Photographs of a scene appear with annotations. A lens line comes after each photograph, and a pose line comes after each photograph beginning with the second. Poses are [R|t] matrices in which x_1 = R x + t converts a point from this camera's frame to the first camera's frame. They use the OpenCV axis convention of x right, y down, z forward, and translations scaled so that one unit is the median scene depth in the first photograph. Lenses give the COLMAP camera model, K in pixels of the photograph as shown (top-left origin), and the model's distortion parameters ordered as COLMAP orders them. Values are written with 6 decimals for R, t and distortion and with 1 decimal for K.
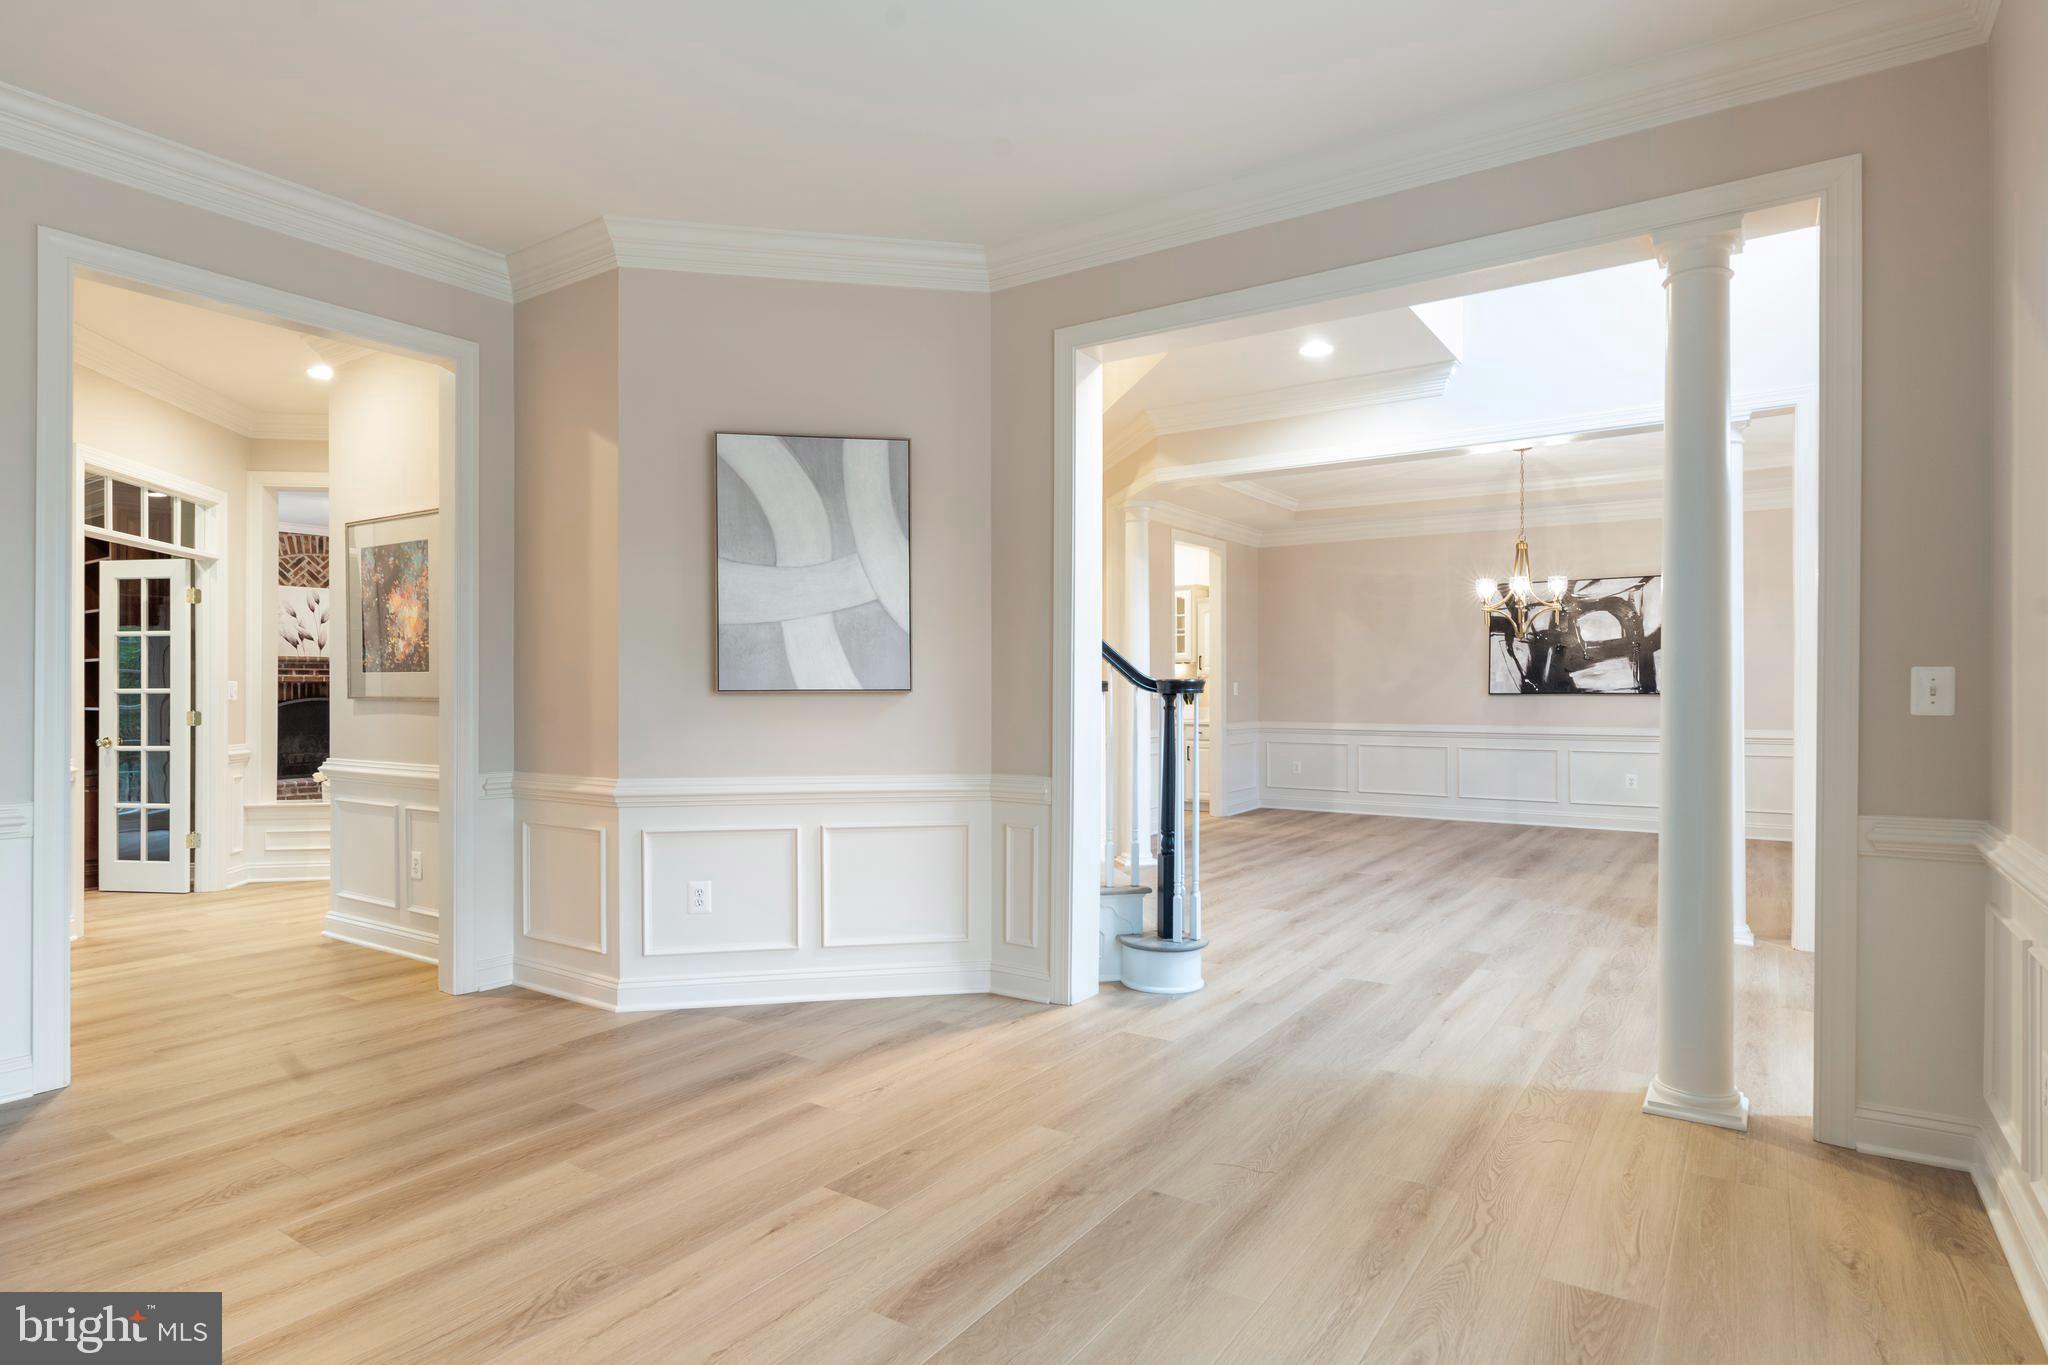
lens RADIAL K [[1105.7, 0, 1038.1], [0, 1105.7, 690.6], [0, 0, 1]] dist [-0.006320, 0.000963]
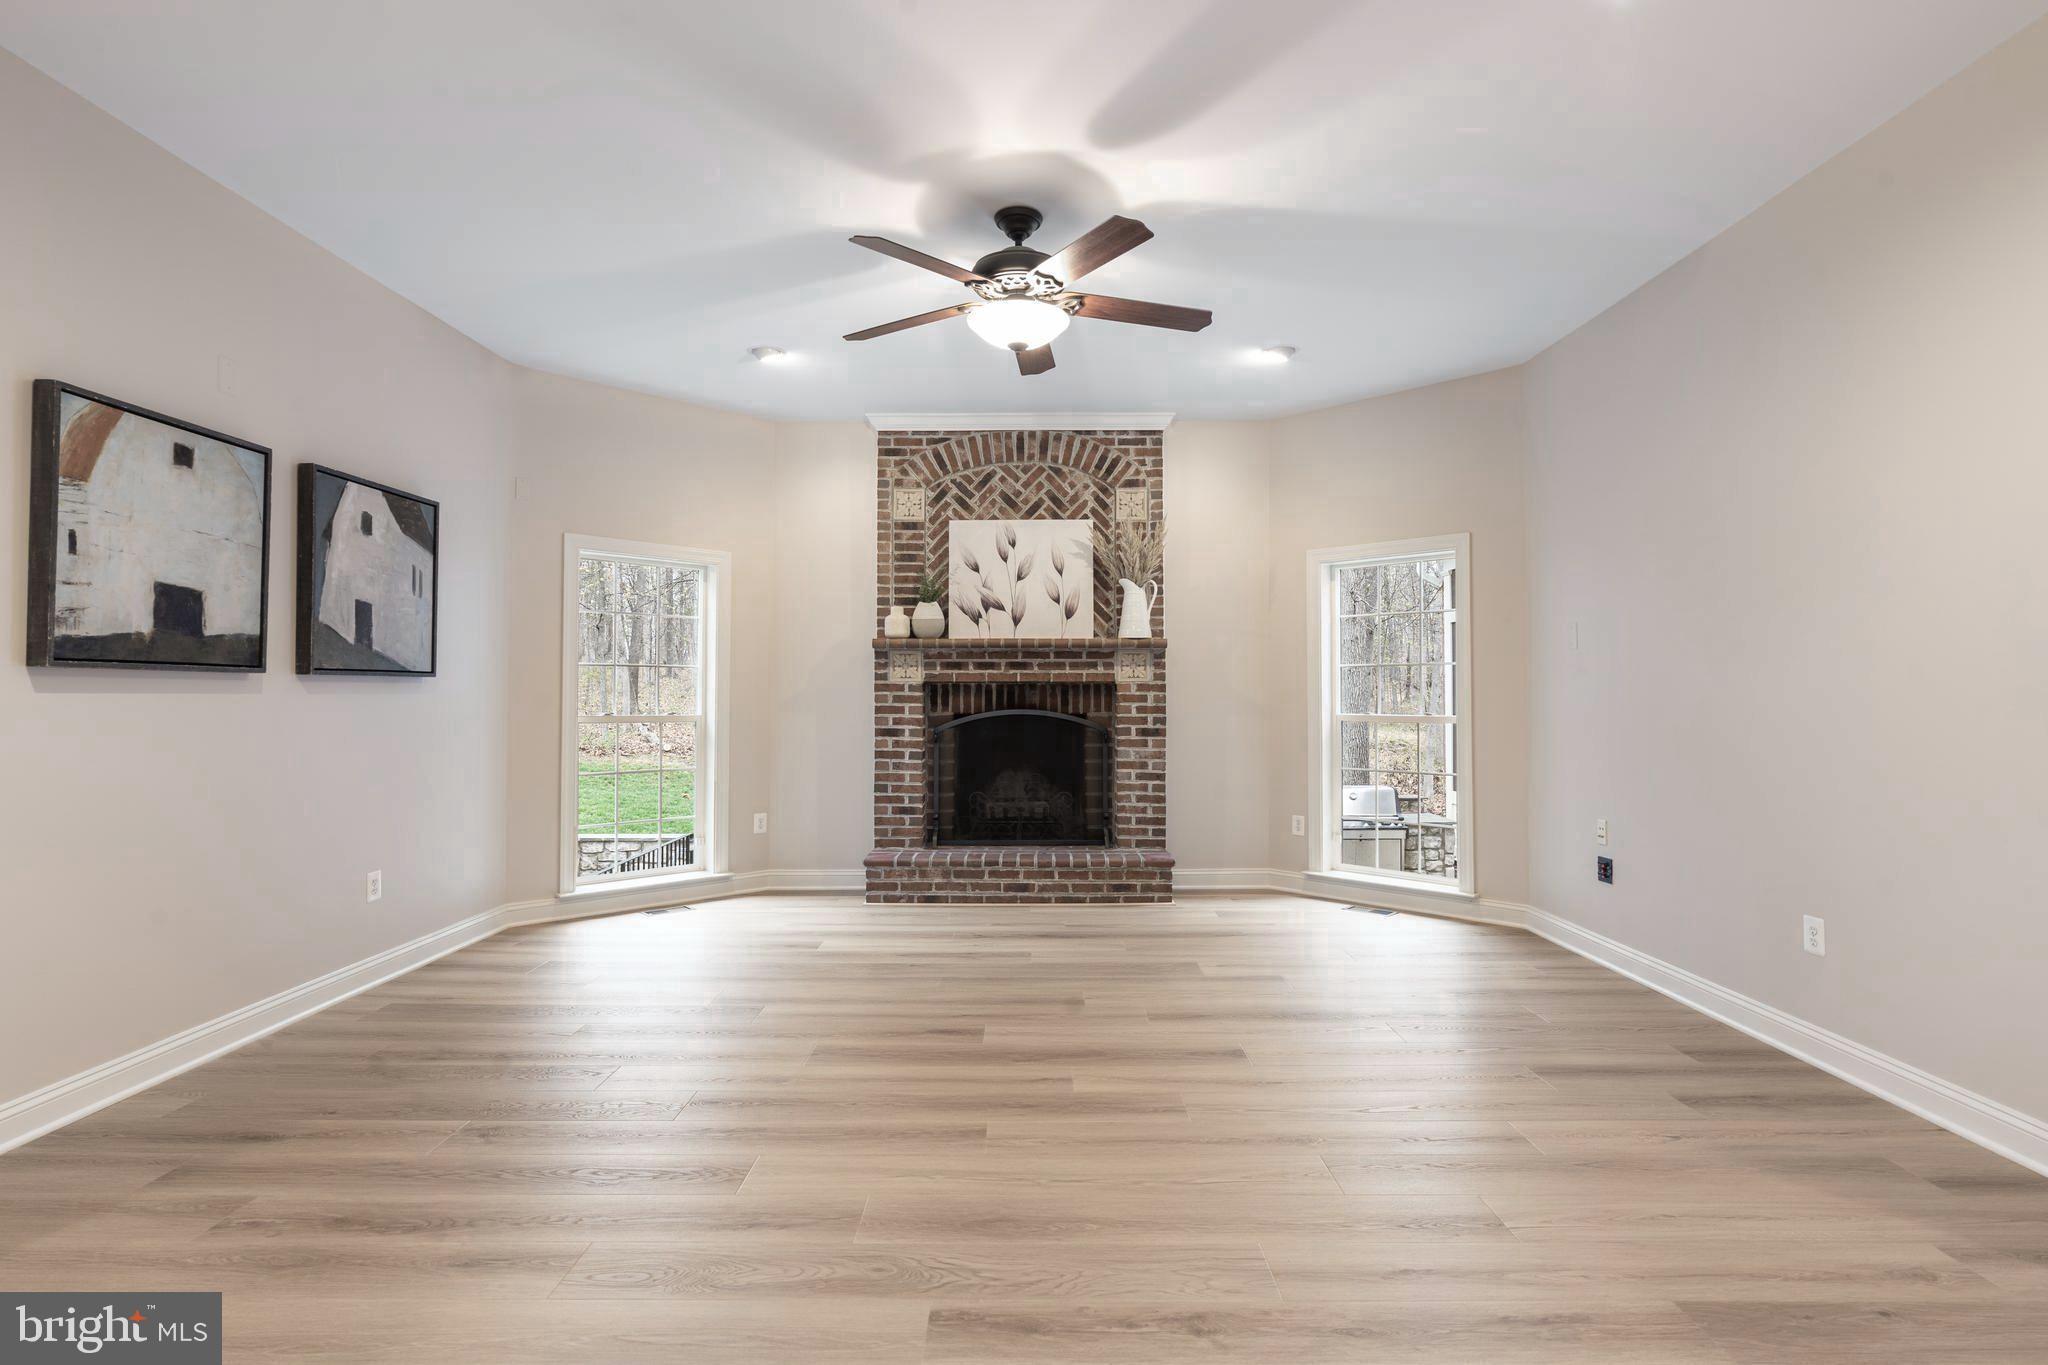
lens RADIAL K [[993.9, 0, 1024.3], [0, 993.9, 677.6], [0, 0, 1]] dist [-0.004138, -0.000484]
pose [[0.550470, -0.014425, -0.834730, -0.254798], [-0.000652, 0.999843, -0.017709, -0.000937], [0.834855, 0.010293, 0.550374, 0.851927]]
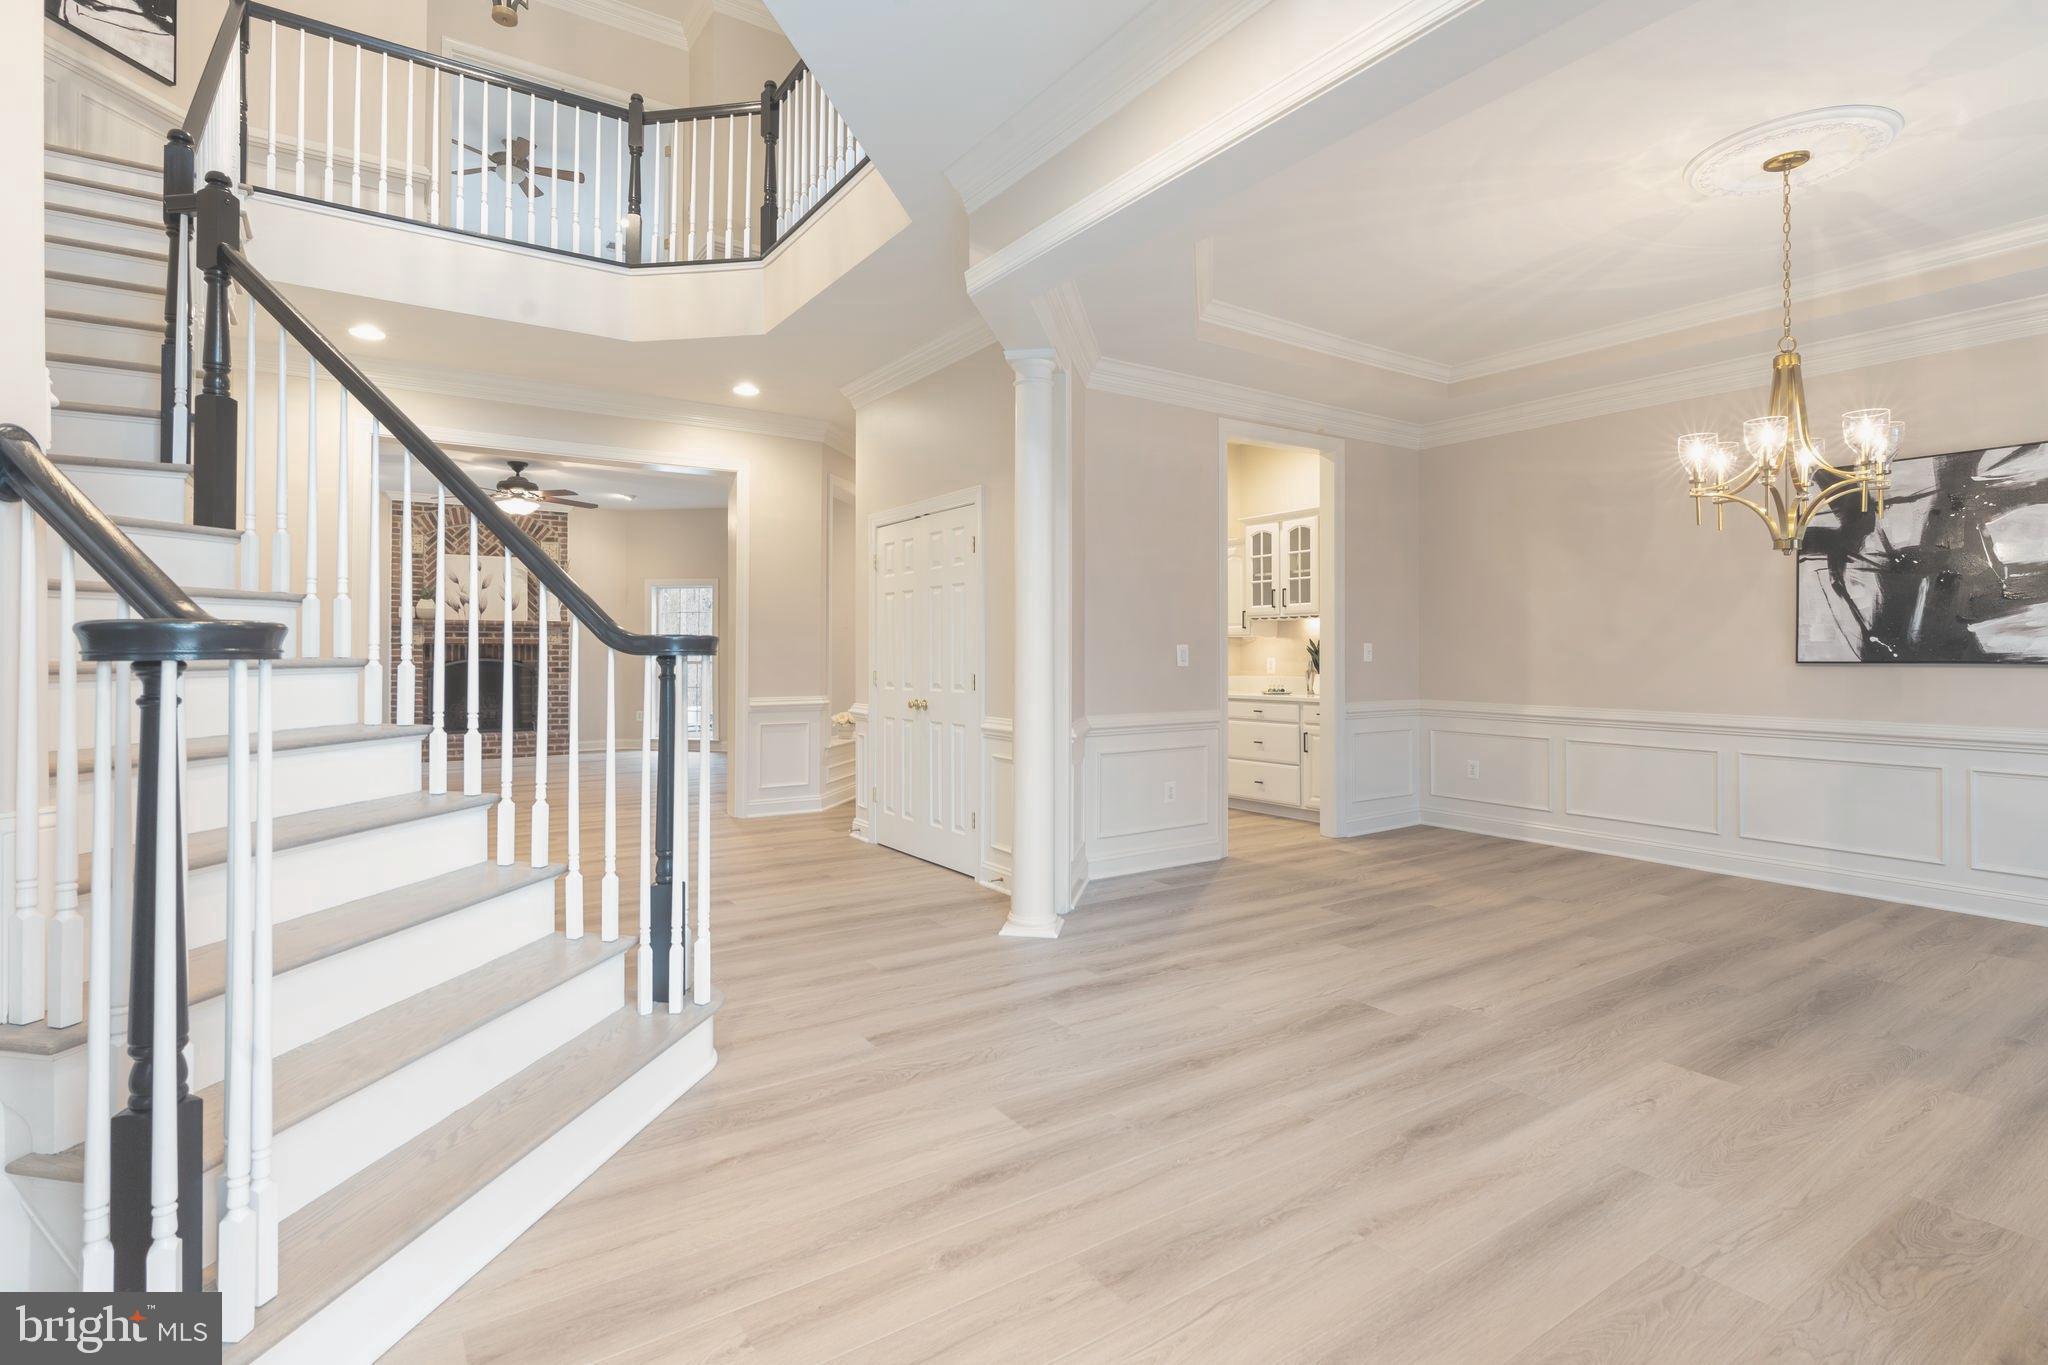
lens RADIAL K [[993.9, 0, 1018.6], [0, 993.9, 647.2], [0, 0, 1]] dist [-0.004138, -0.000484]
pose [[0.925554, 0.000747, -0.378615, 0.228227], [-0.002942, 0.999982, -0.005218, -0.001003], [0.378605, 0.005943, 0.925539, 0.367998]]
